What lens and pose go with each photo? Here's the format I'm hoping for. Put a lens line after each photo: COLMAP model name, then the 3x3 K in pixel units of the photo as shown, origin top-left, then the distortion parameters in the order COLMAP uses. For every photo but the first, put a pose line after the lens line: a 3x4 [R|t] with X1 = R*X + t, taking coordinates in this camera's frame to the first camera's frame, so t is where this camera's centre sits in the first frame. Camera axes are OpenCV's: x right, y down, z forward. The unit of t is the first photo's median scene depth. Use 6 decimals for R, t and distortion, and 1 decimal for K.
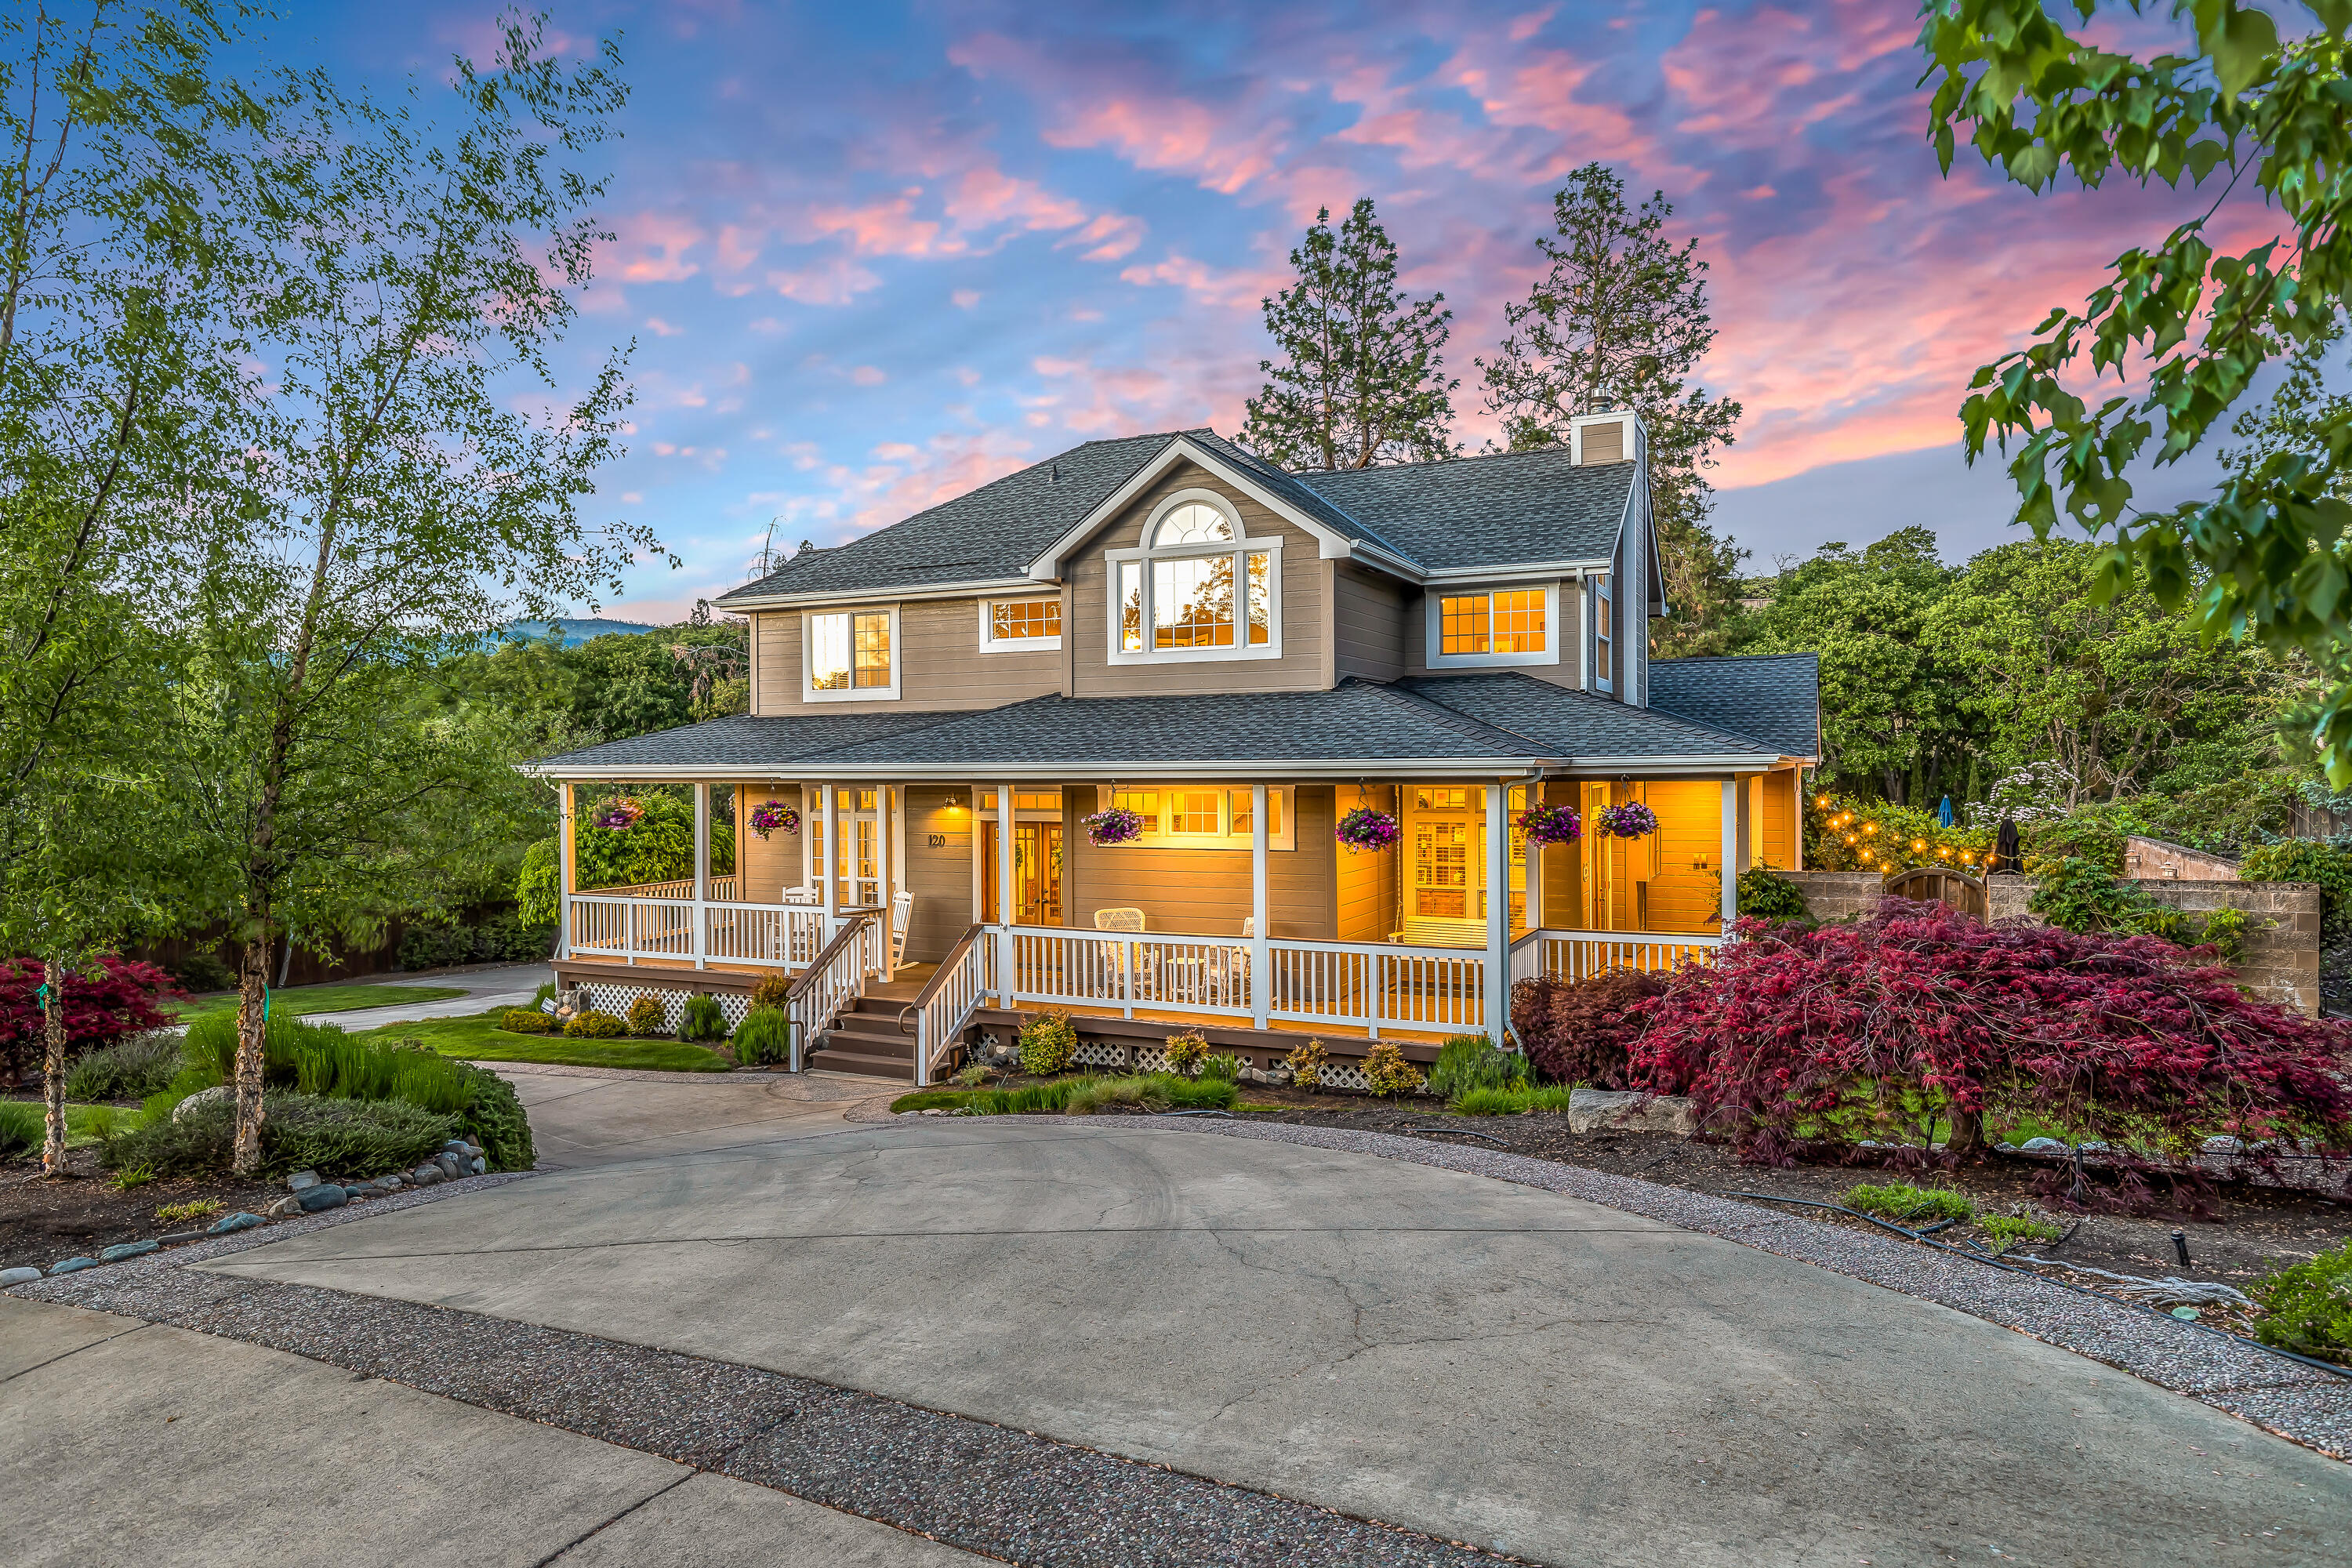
lens RADIAL K [[1414.8, 0, 1159.3], [0, 1414.8, 782.2], [0, 0, 1]] dist [-0.004406, 0.000780]
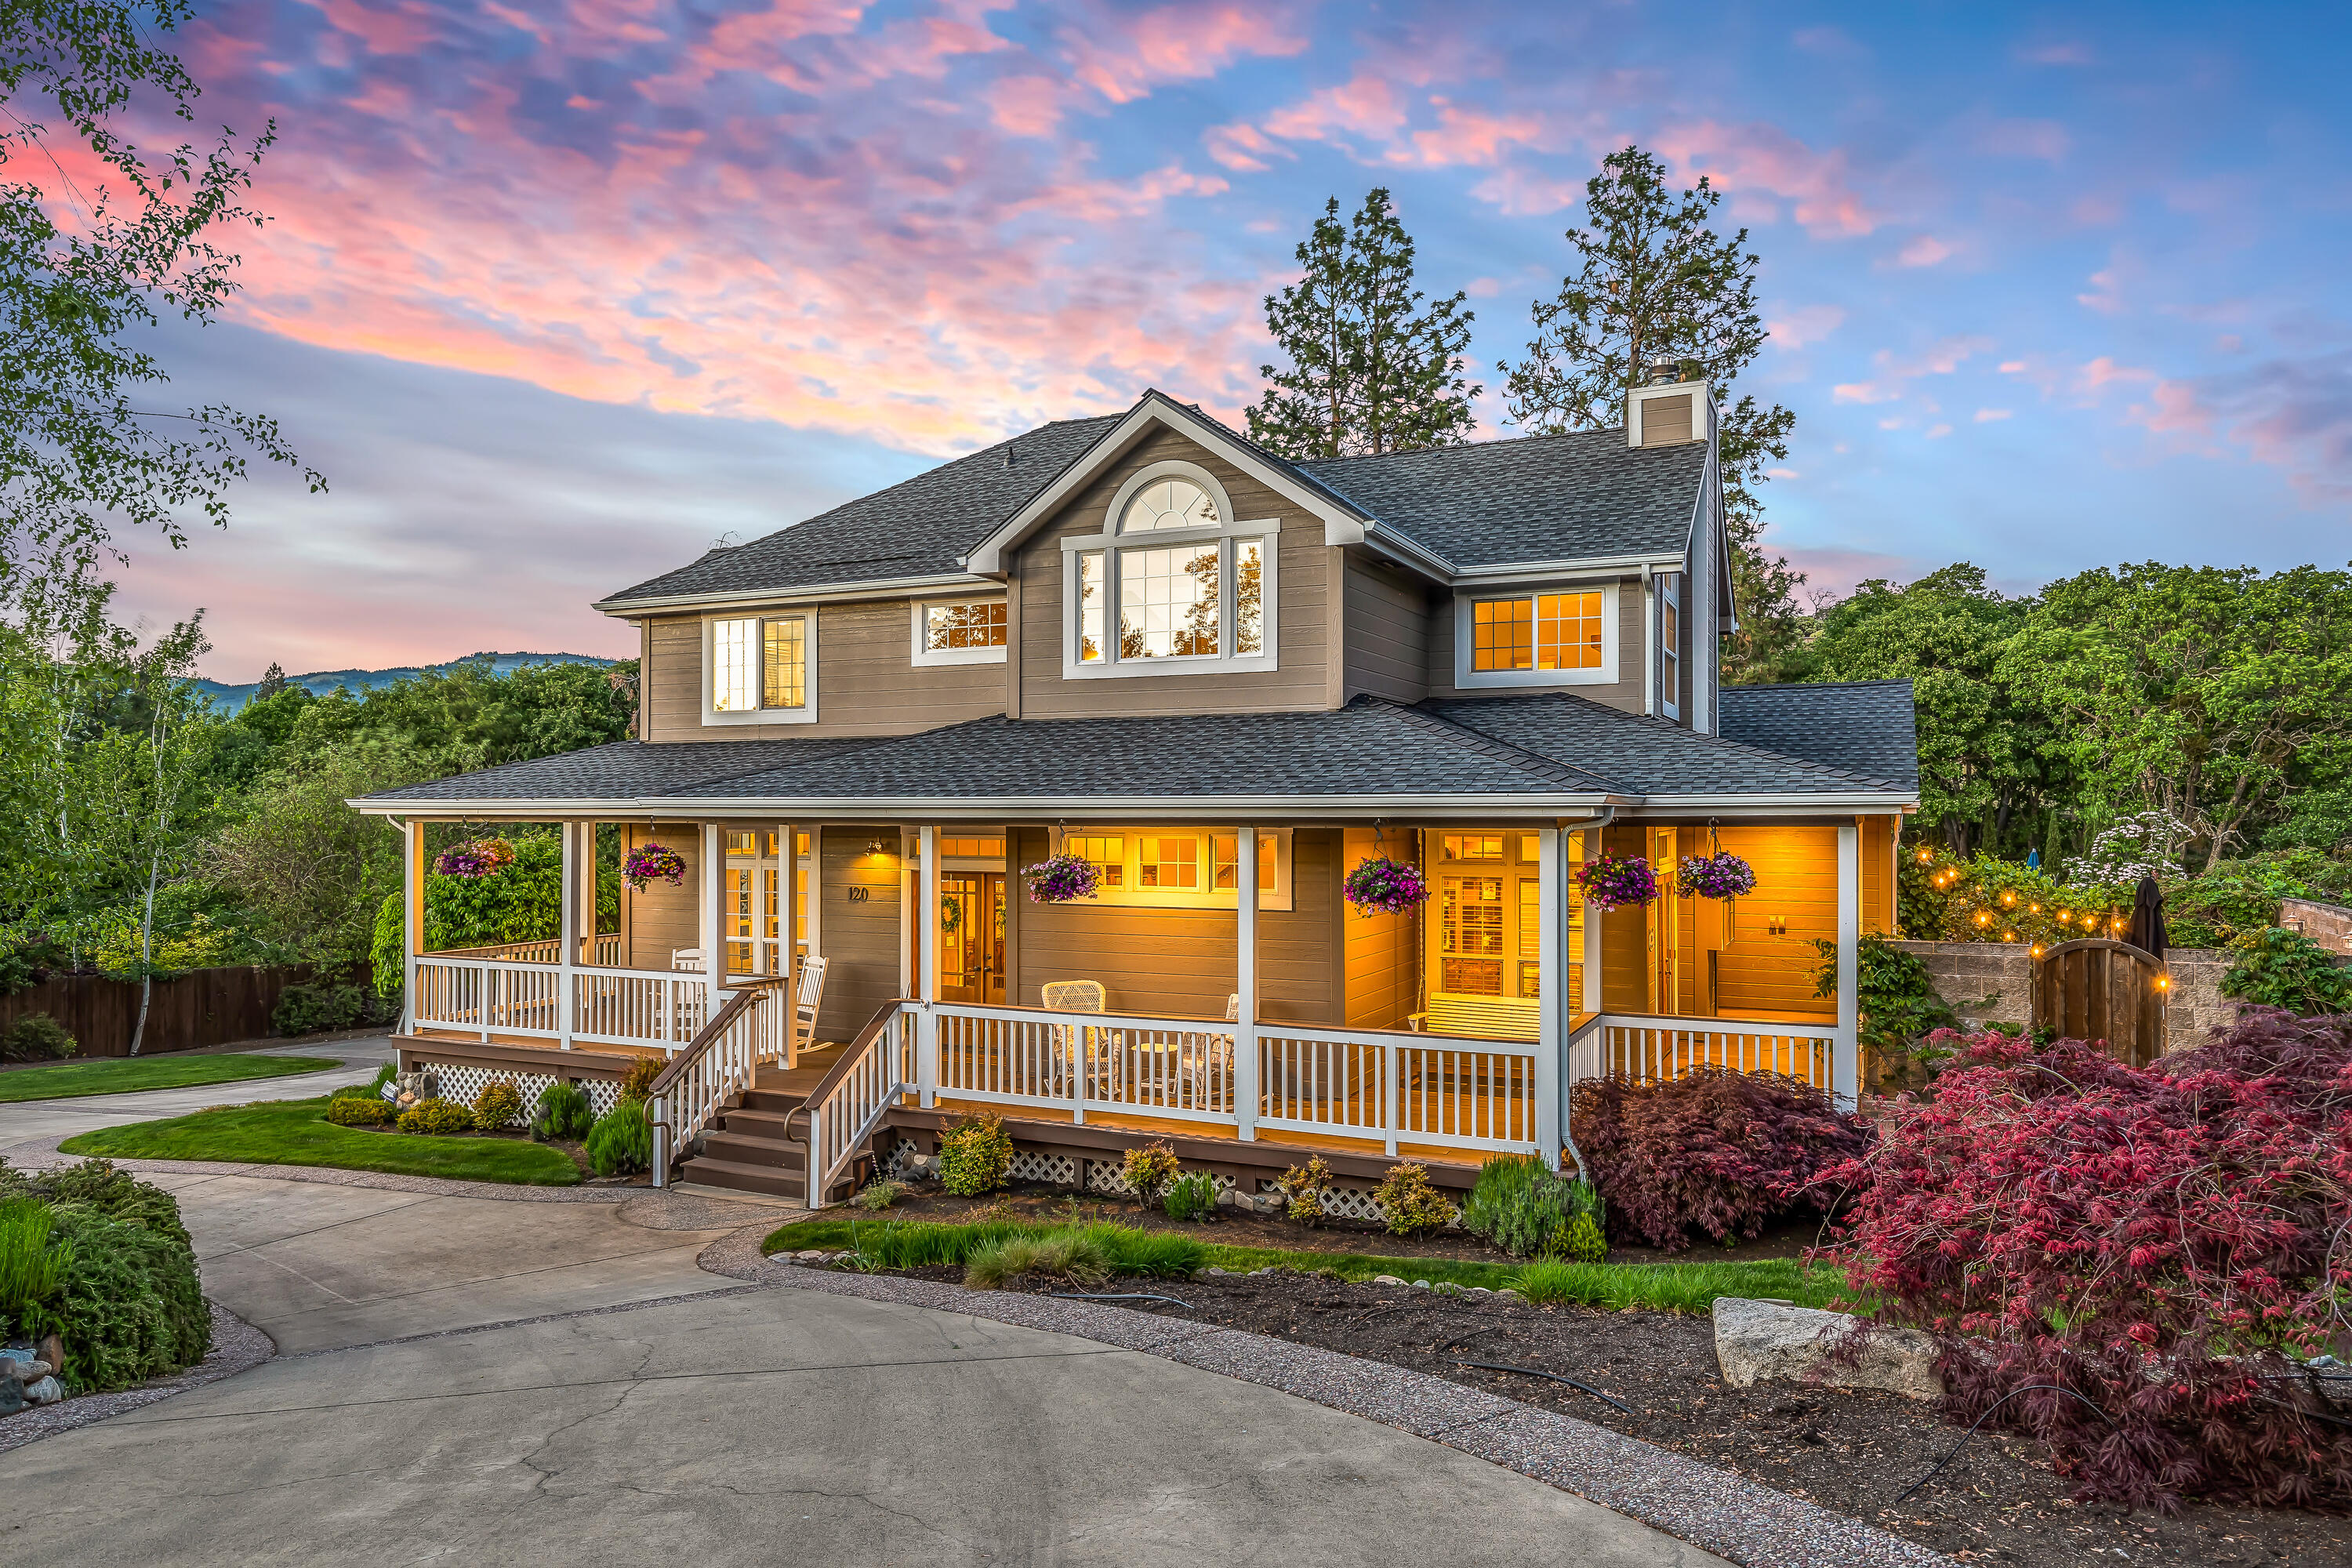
lens RADIAL K [[1482.7, 0, 1169.2], [0, 1482.7, 812.5], [0, 0, 1]] dist [0.002486, -0.000167]
pose [[0.999934, 0.007666, 0.008557, 0.015643], [-0.007561, 0.999897, -0.012230, 0.003036], [-0.008650, 0.012164, 0.999889, 0.135535]]
